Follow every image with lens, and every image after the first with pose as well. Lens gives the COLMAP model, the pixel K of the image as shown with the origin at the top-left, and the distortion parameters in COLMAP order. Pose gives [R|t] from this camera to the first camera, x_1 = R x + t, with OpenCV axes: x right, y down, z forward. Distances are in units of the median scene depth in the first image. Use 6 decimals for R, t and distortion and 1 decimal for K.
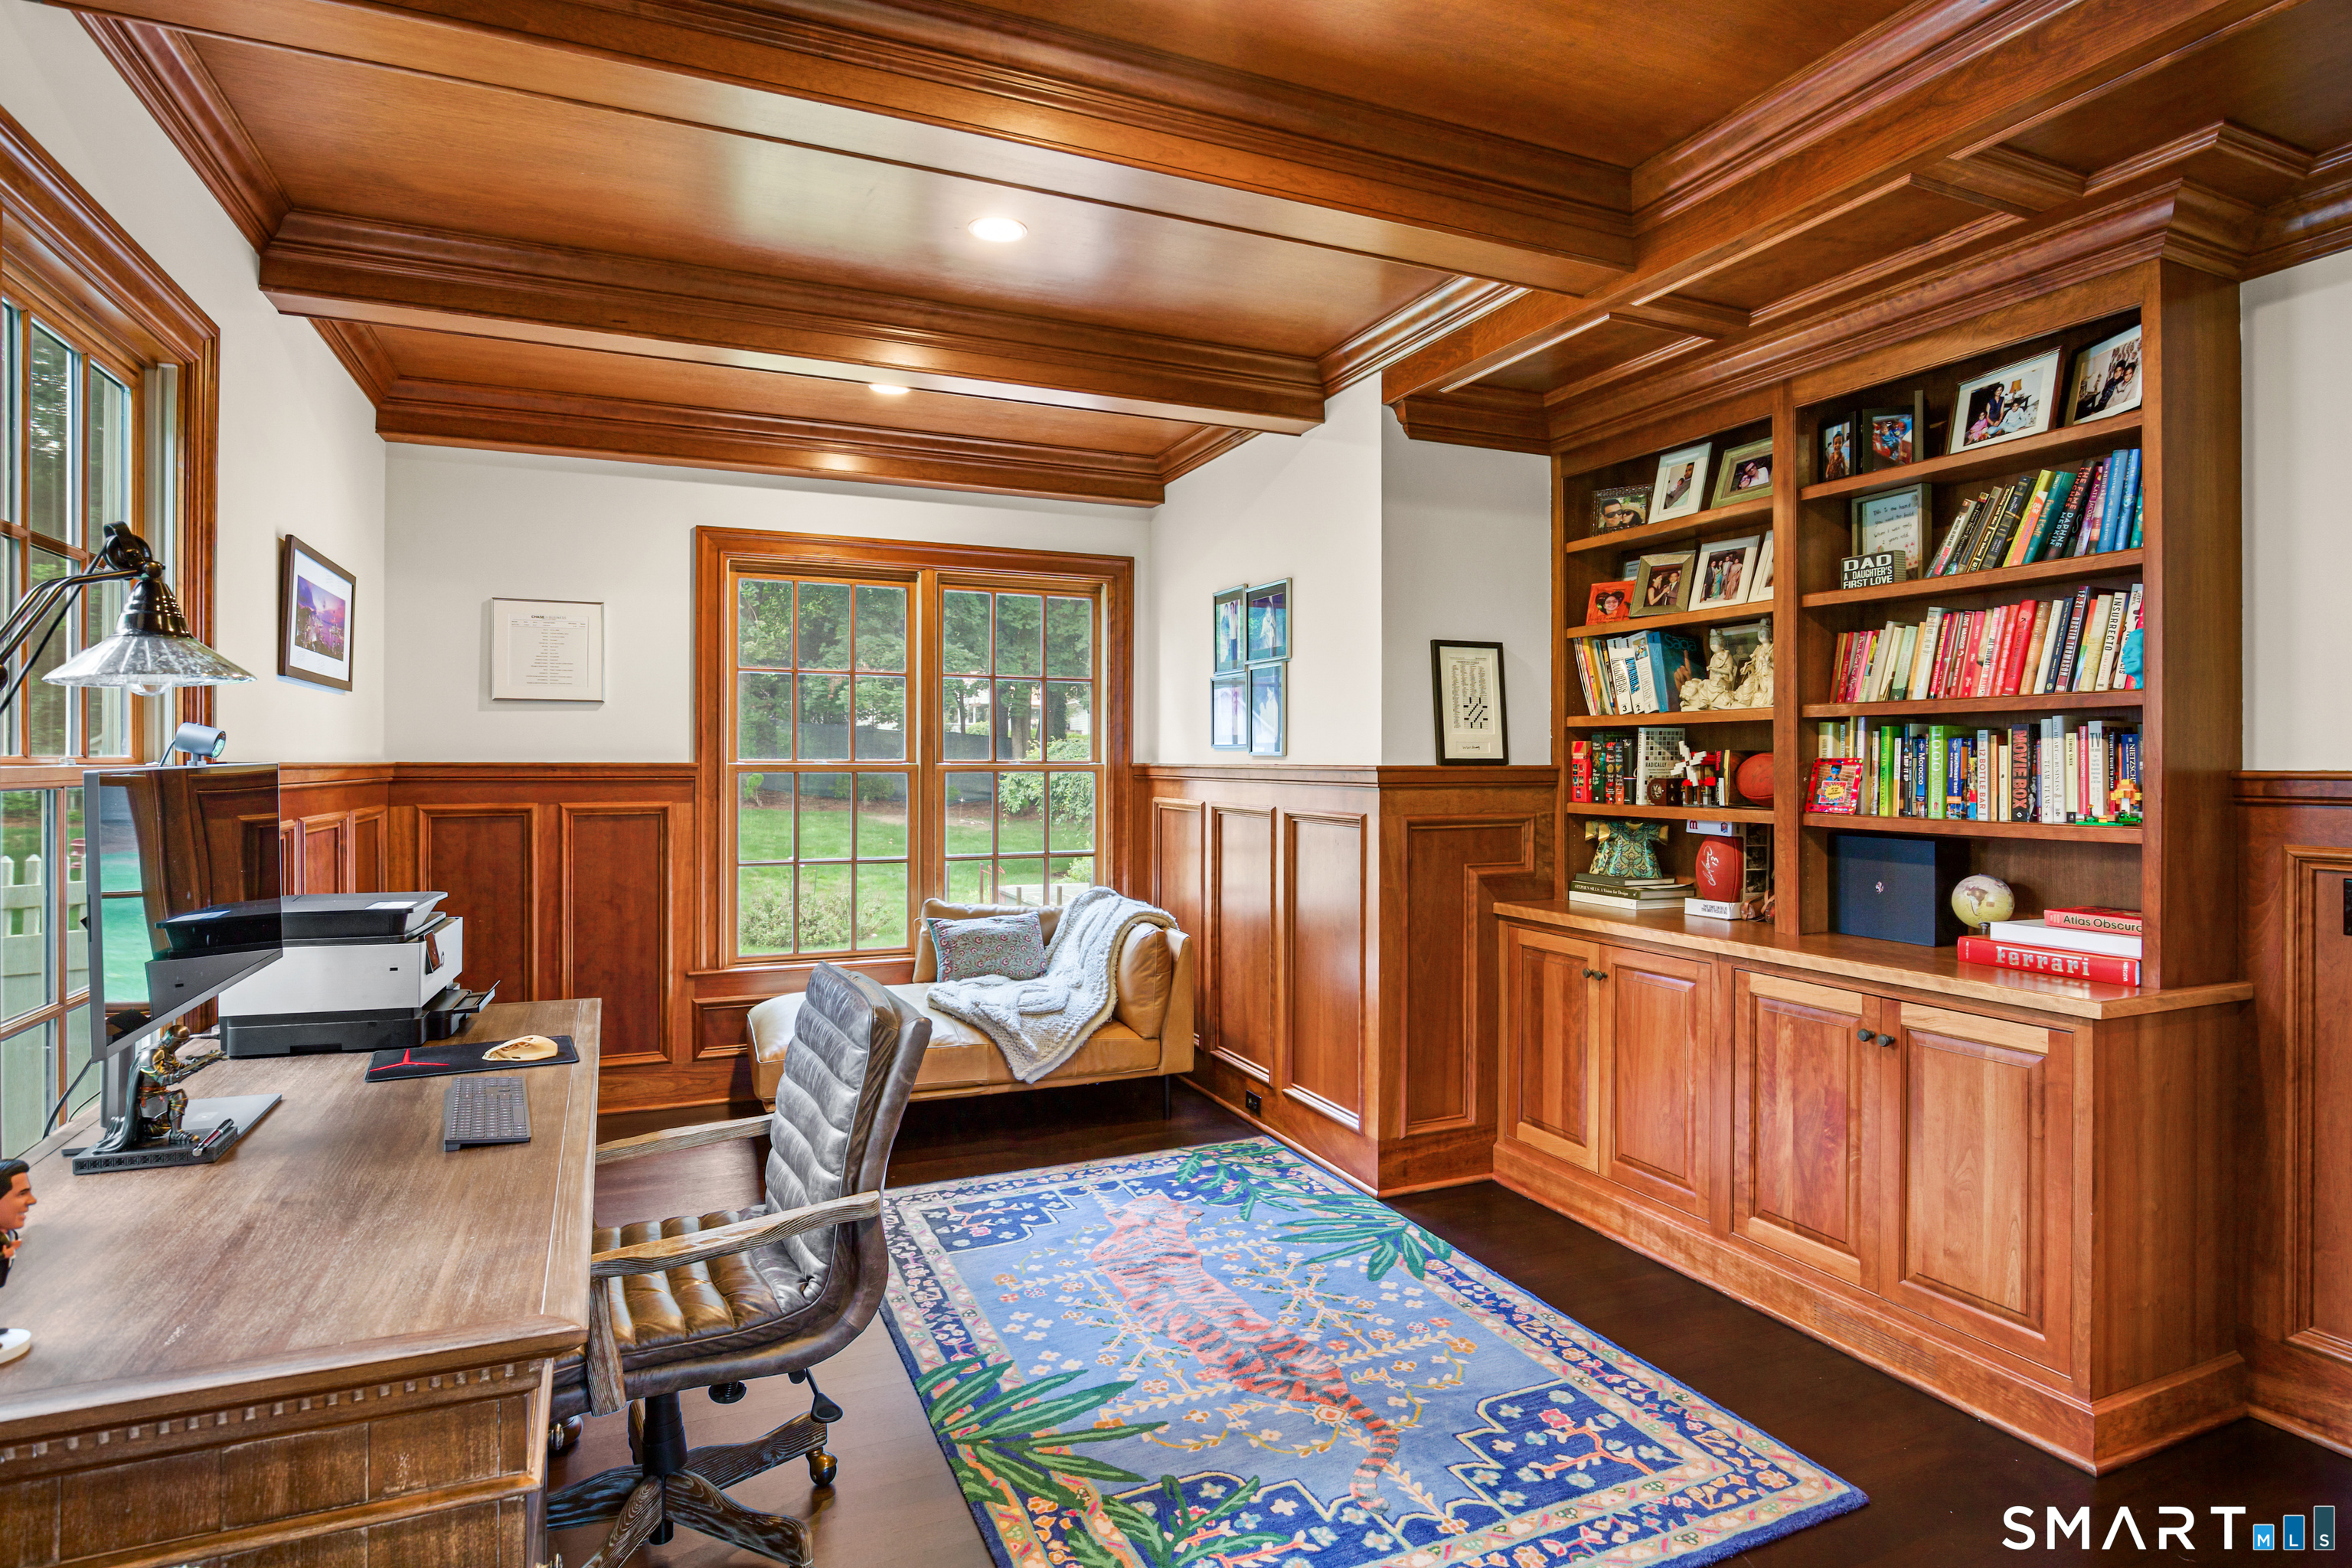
lens RADIAL K [[1236.7, 0, 1177.1], [0, 1236.7, 776.7], [0, 0, 1]] dist [-0.020467, -0.000123]
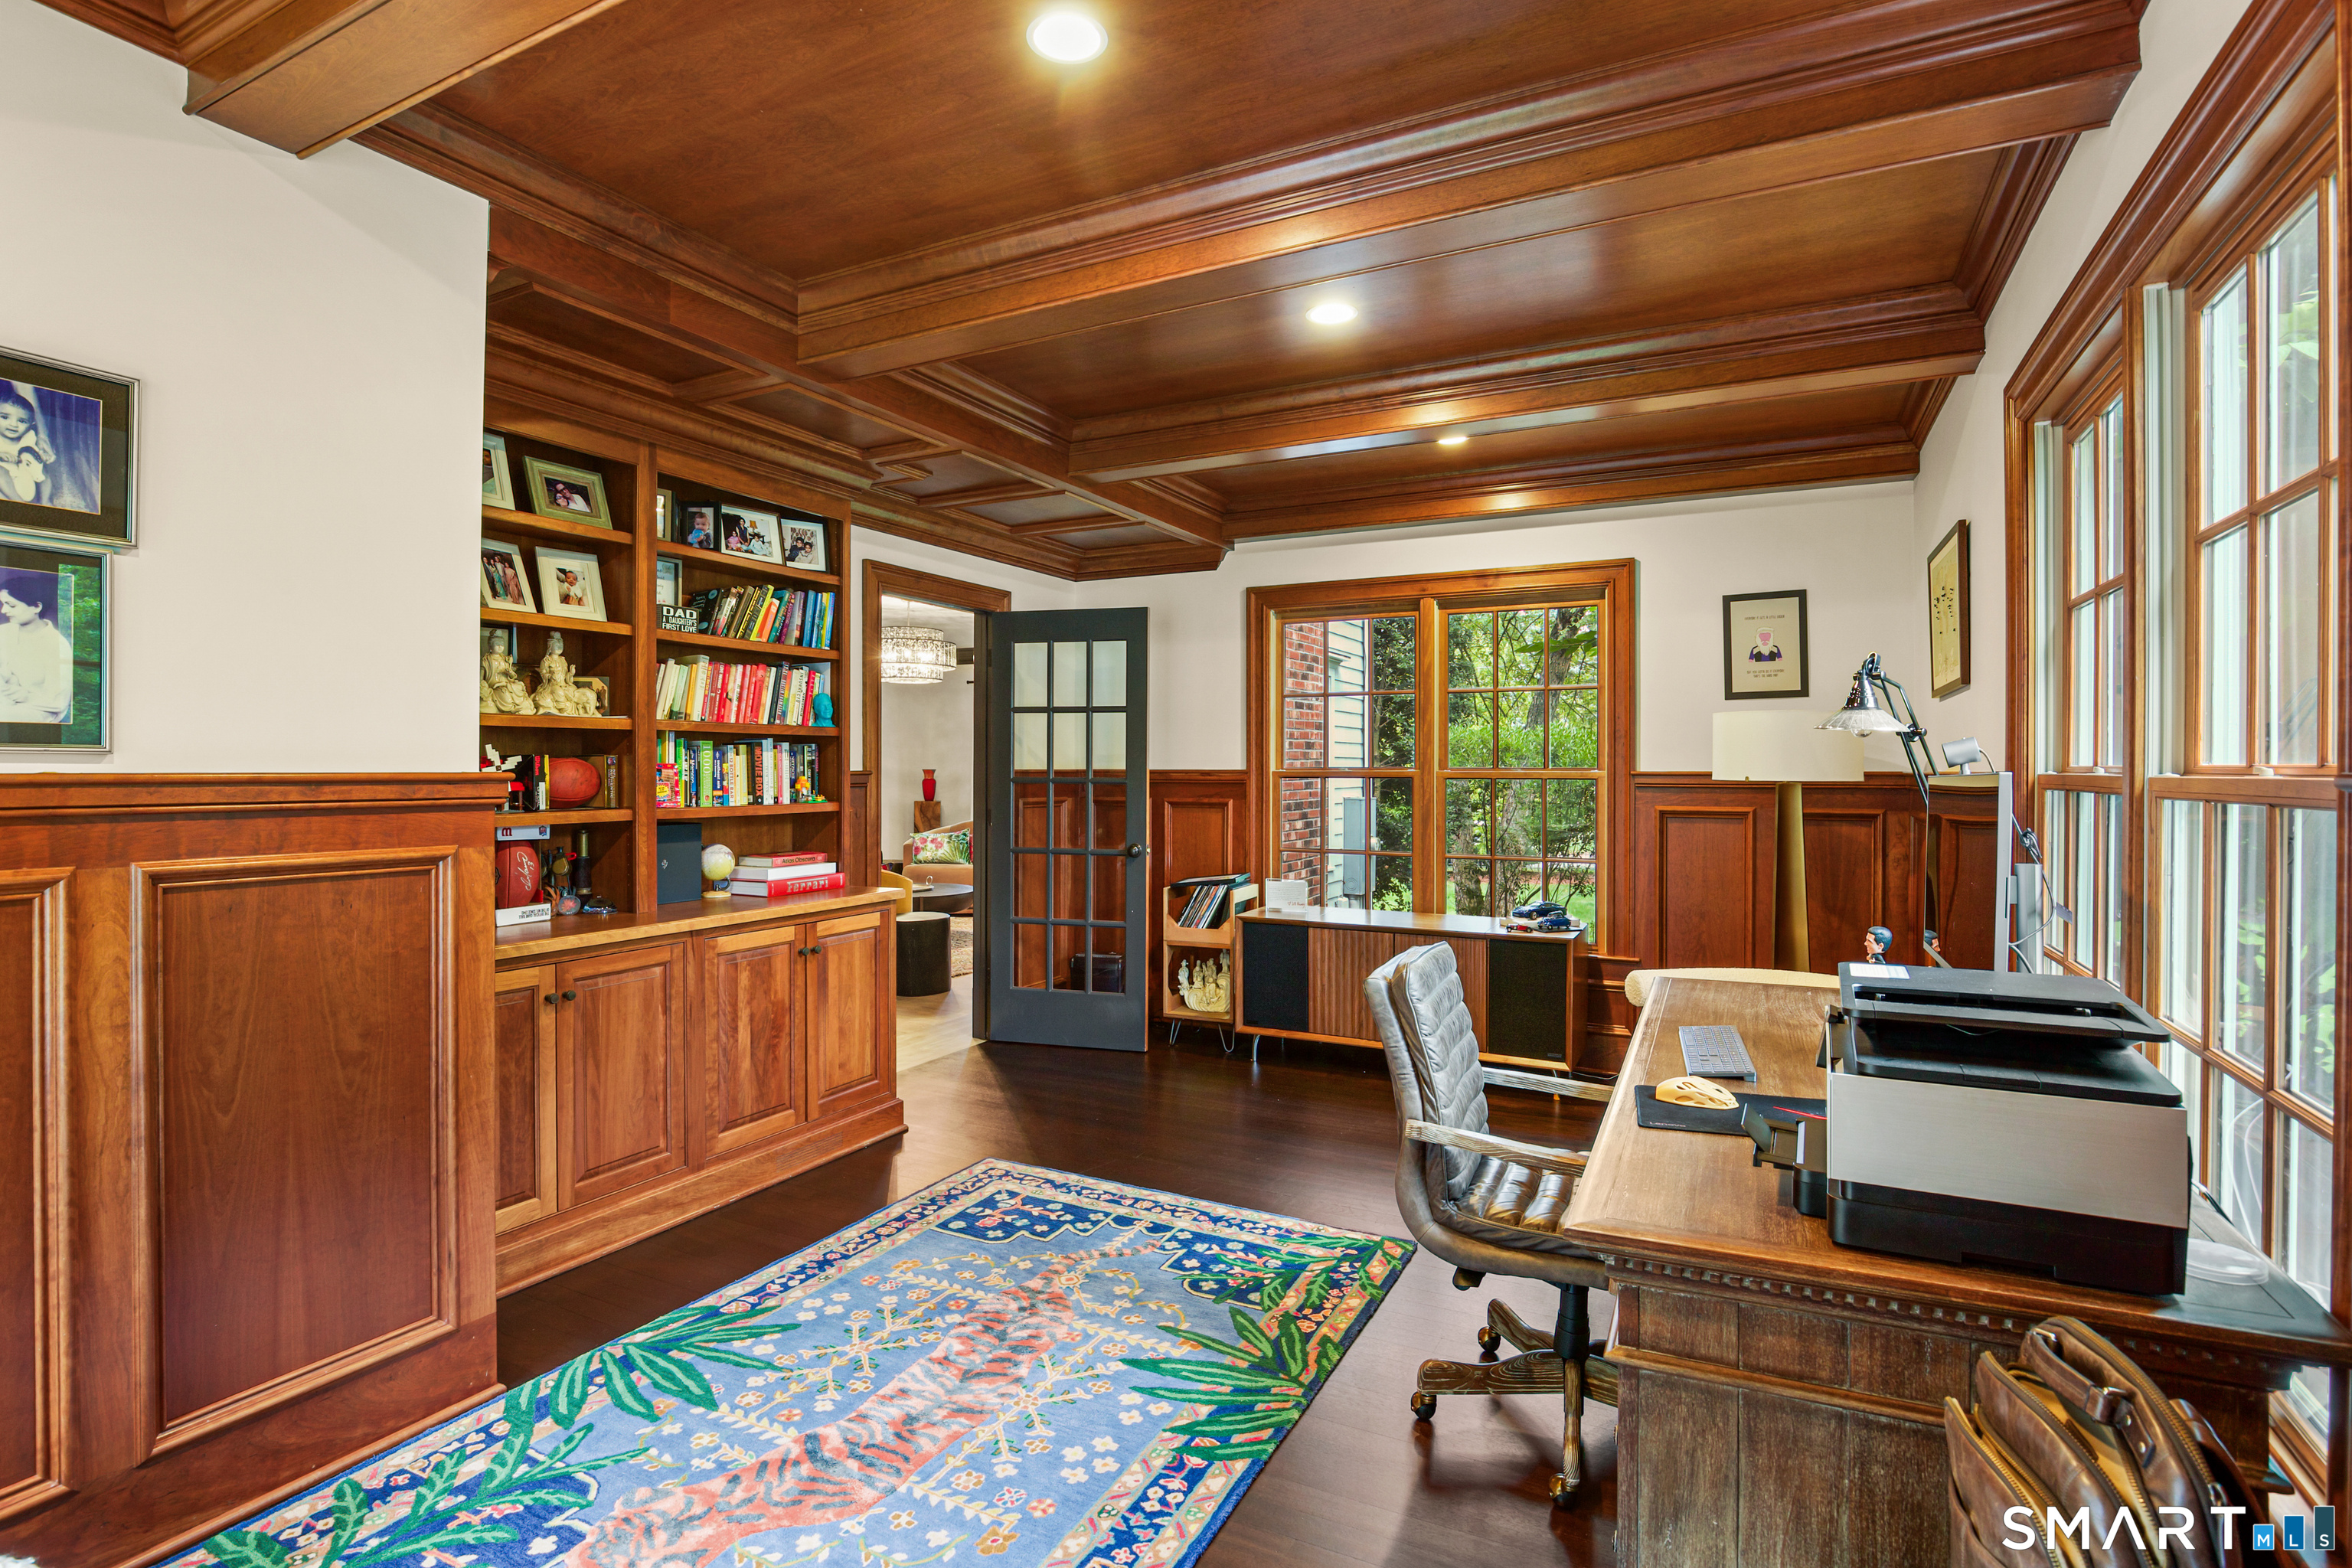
lens RADIAL K [[1122.0, 0, 1176.0], [0, 1122.0, 784.0], [0, 0, 1]] dist [-0.024151, 0.000151]
pose [[-0.627927, -0.016413, 0.778099, -0.754943], [0.005769, 0.999652, 0.025743, -0.022903], [-0.778251, 0.020653, -0.627614, 1.467596]]
